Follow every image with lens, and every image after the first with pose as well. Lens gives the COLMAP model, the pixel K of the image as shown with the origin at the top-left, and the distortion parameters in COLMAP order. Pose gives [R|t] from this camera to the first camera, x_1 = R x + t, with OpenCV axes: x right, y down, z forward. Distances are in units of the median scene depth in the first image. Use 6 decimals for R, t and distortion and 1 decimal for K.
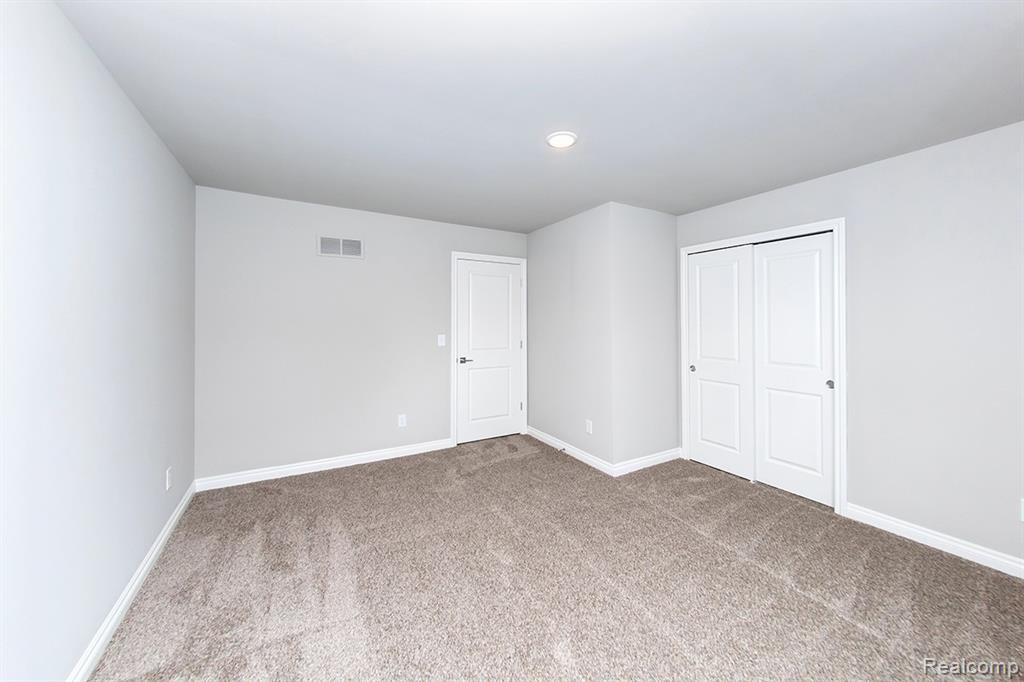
lens RADIAL K [[370.1, 0, 519.9], [0, 370.1, 324.4], [0, 0, 1]] dist [-0.000699, 0.000052]
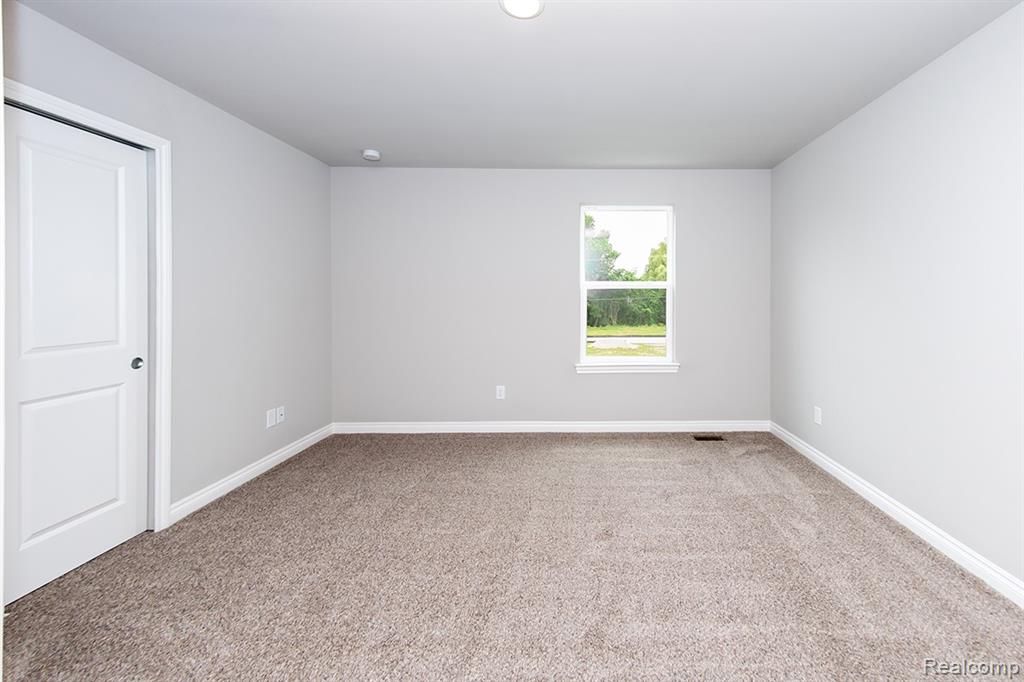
lens RADIAL K [[409.9, 0, 587.4], [0, 409.9, 293.9], [0, 0, 1]] dist [0.008626, 0.000353]
pose [[-0.869724, 0.001824, 0.493535, -0.288682], [-0.000782, 0.999987, -0.005075, 0.031521], [-0.493537, -0.004800, -0.869711, 1.189814]]
